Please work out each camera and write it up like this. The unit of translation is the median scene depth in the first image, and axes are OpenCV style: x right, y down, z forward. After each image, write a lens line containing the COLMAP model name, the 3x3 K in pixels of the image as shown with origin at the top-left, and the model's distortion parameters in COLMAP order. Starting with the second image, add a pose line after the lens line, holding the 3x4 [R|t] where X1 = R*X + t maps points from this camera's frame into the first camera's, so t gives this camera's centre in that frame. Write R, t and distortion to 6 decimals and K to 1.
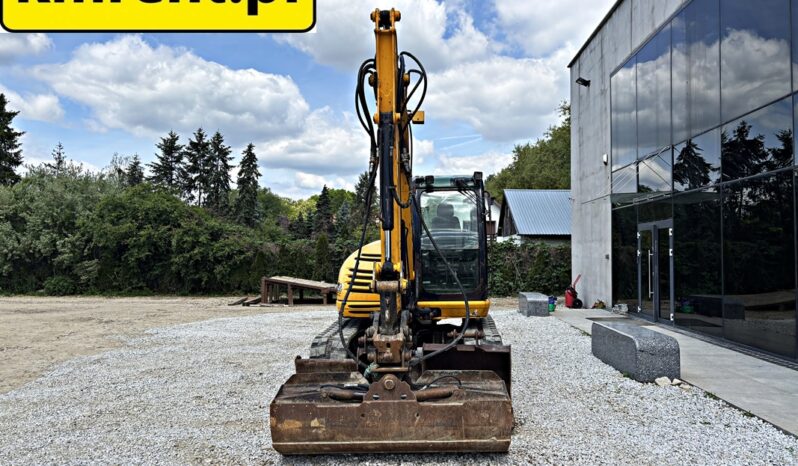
lens RADIAL K [[602.5, 0, 405.9], [0, 602.5, 213.7], [0, 0, 1]] dist [0.049203, -0.058382]
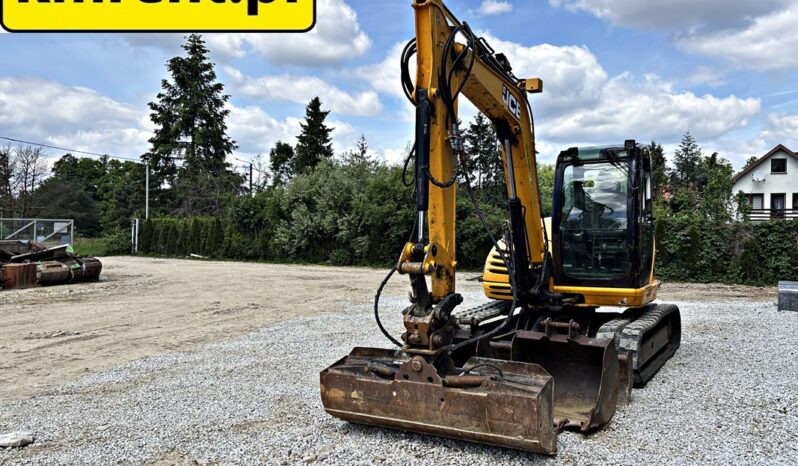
lens RADIAL K [[602.5, 0, 398.9], [0, 602.5, 231.3], [0, 0, 1]] dist [0.049203, -0.058382]
pose [[0.882446, 0.004978, -0.470388, 0.107729], [0.026135, 0.997881, 0.059590, 0.000519], [0.469687, -0.064879, 0.880446, 0.033925]]
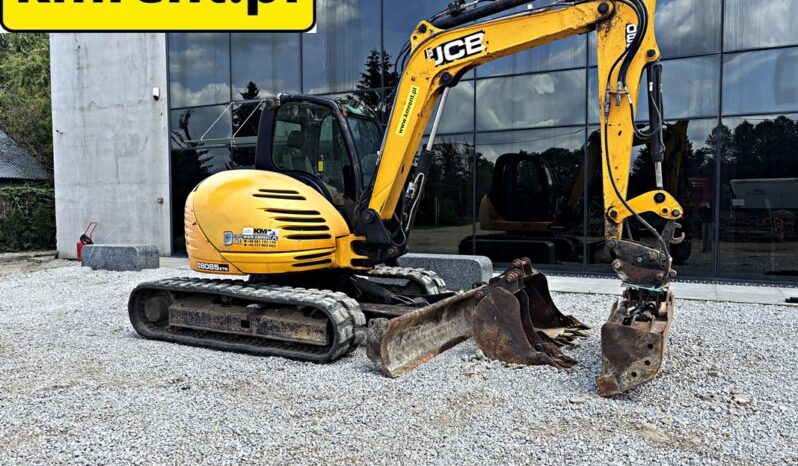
lens RADIAL K [[602.5, 0, 403.4], [0, 602.5, 229.3], [0, 0, 1]] dist [0.049203, -0.058382]
pose [[0.409668, -0.043984, 0.911174, -0.332589], [-0.053834, 0.995931, 0.072280, 0.025693], [-0.910645, -0.078663, 0.405633, 0.262622]]
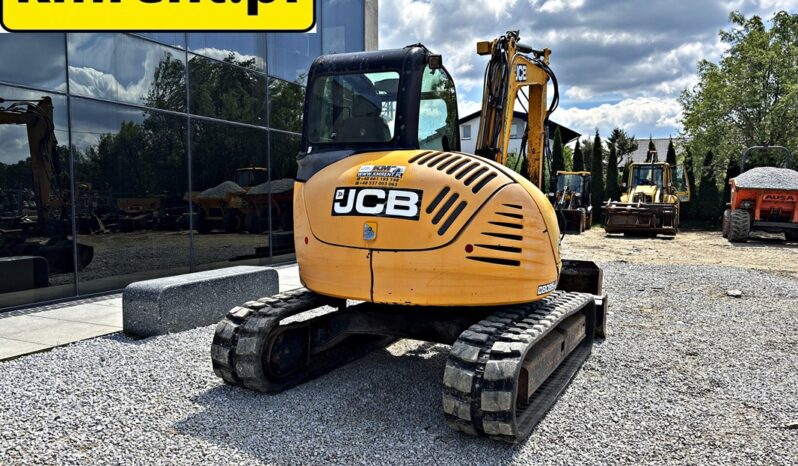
lens RADIAL K [[602.5, 0, 404.5], [0, 602.5, 228.2], [0, 0, 1]] dist [0.049203, -0.058382]
pose [[-0.925526, -0.021323, 0.378084, -0.094876], [-0.027011, 0.999588, -0.009745, 0.058108], [-0.377720, -0.019232, -0.925720, 0.777007]]
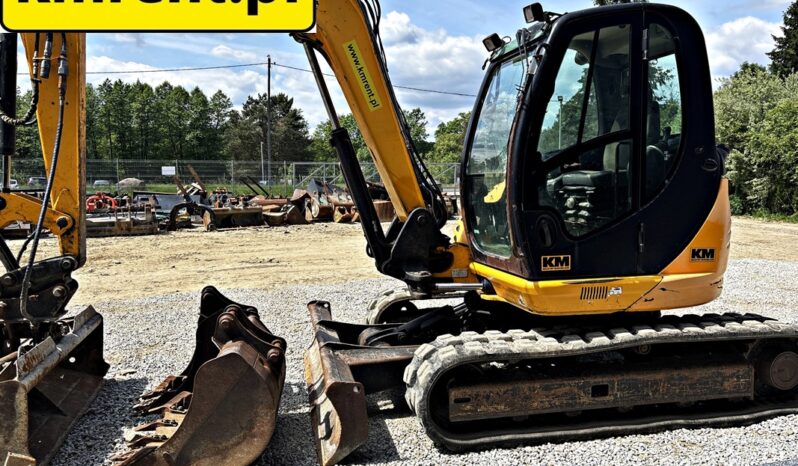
lens RADIAL K [[602.5, 0, 403.0], [0, 602.5, 231.7], [0, 0, 1]] dist [0.049203, -0.058382]
pose [[0.279888, 0.095594, -0.955262, 0.251353], [0.067202, 0.990639, 0.118824, 0.018771], [0.957678, -0.097453, 0.270844, 0.349113]]
